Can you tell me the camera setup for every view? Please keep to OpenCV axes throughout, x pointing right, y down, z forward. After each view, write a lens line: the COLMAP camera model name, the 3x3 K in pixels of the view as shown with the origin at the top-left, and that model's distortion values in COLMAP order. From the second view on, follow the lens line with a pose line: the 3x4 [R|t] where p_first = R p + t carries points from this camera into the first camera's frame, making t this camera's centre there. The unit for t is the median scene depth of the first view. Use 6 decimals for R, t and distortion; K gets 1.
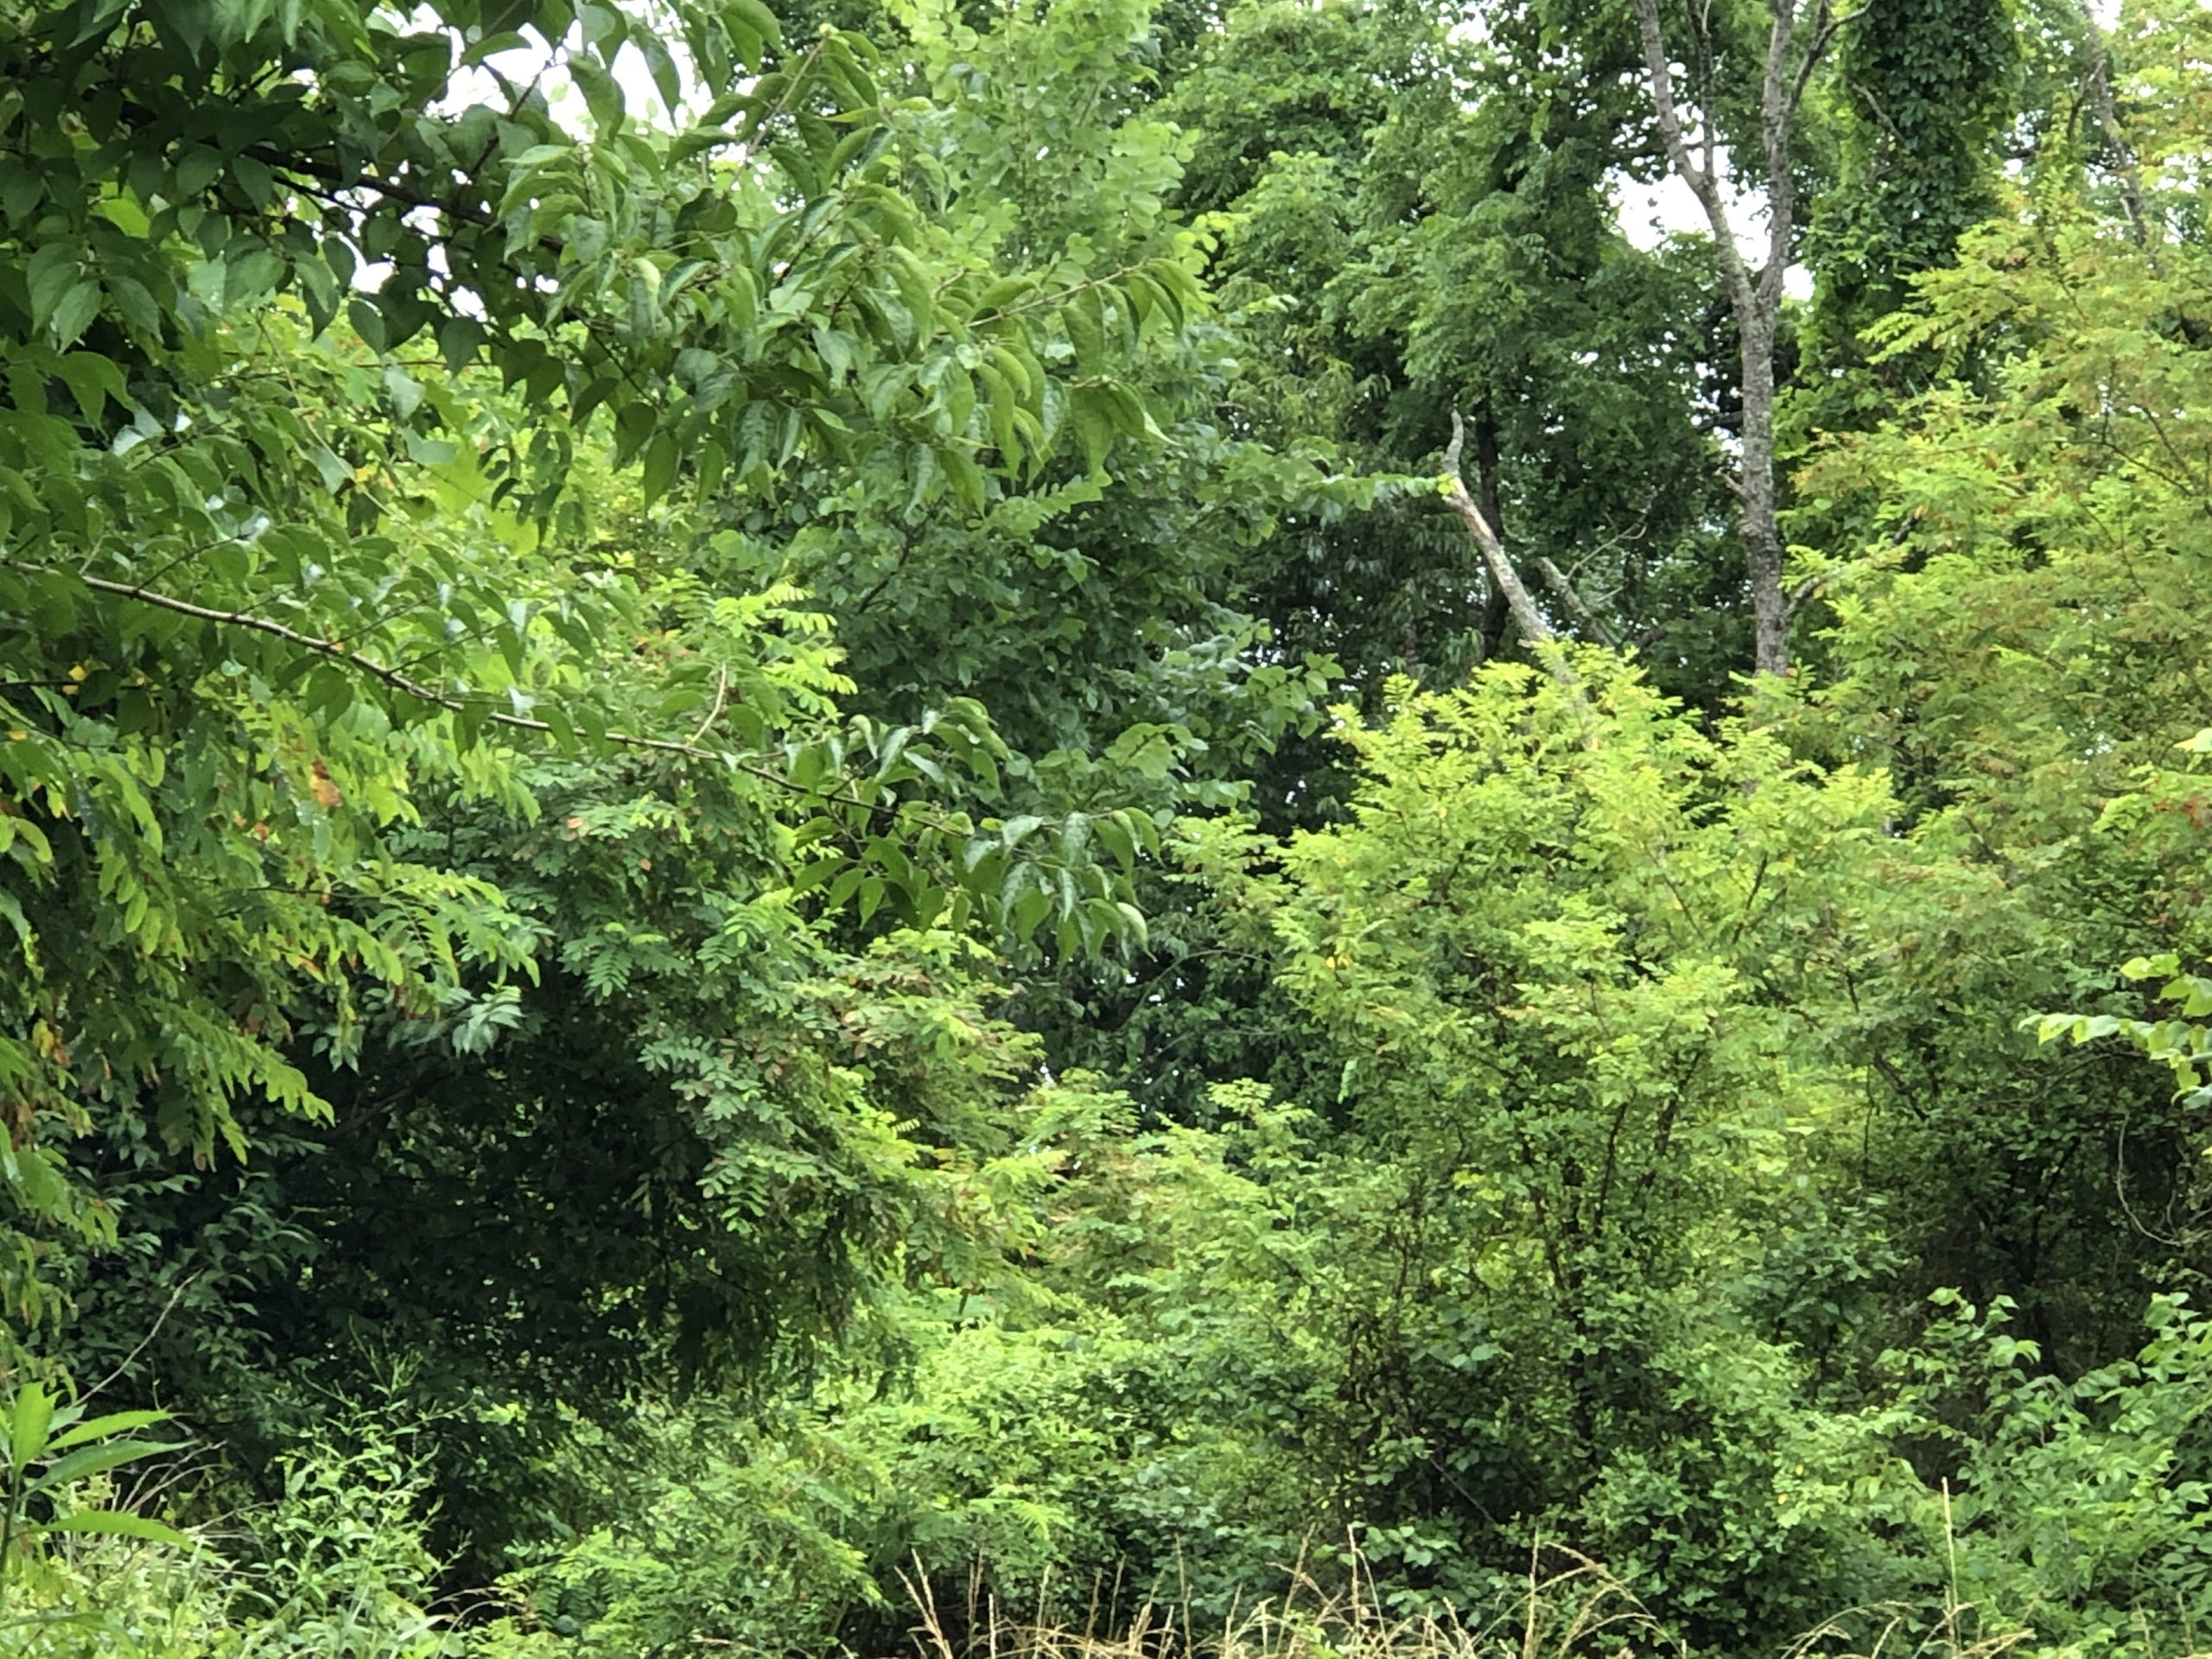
lens RADIAL K [[7786.1, 0, 1105.6], [0, 7786.1, 830.3], [0, 0, 1]] dist [-0.398423, 0.000000]
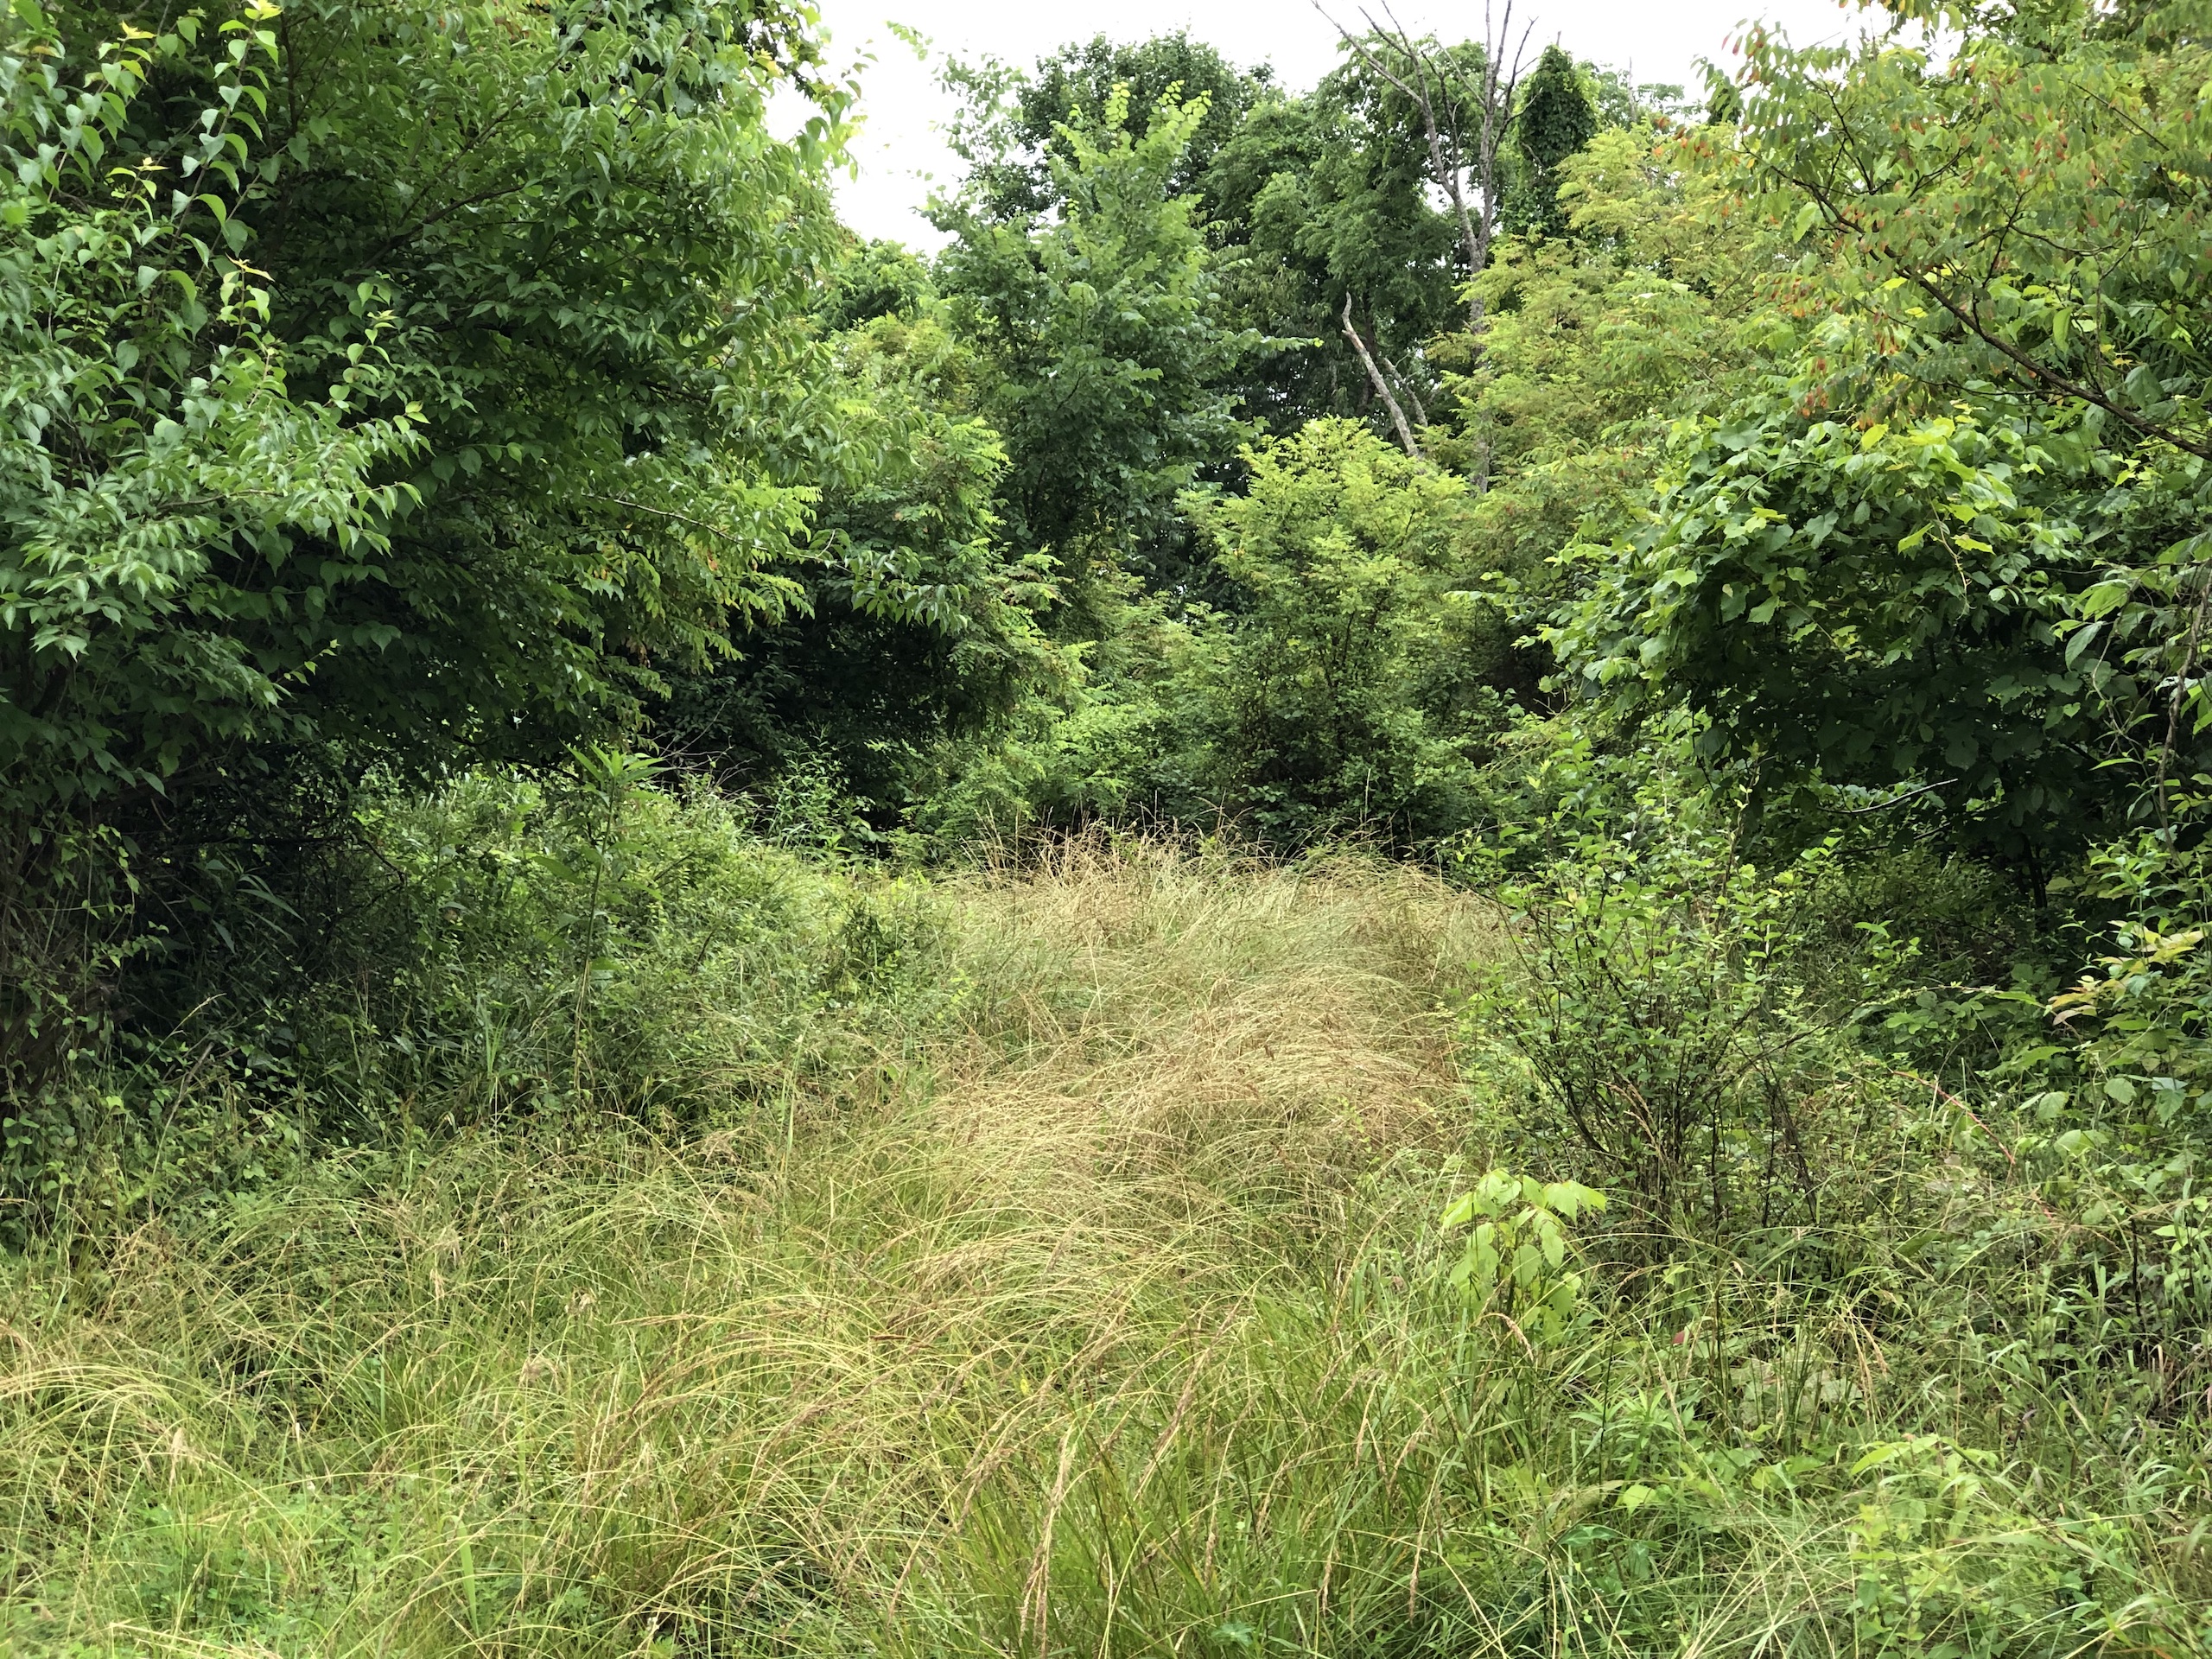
lens RADIAL K [[3525.5, 0, 1098.6], [0, 3525.5, 828.3], [0, 0, 1]] dist [0.108446, 0.000000]
pose [[0.999190, -0.006276, -0.039758, 0.029404], [0.010339, 0.994646, 0.102822, -0.011577], [0.038900, -0.103150, 0.993905, -0.106821]]
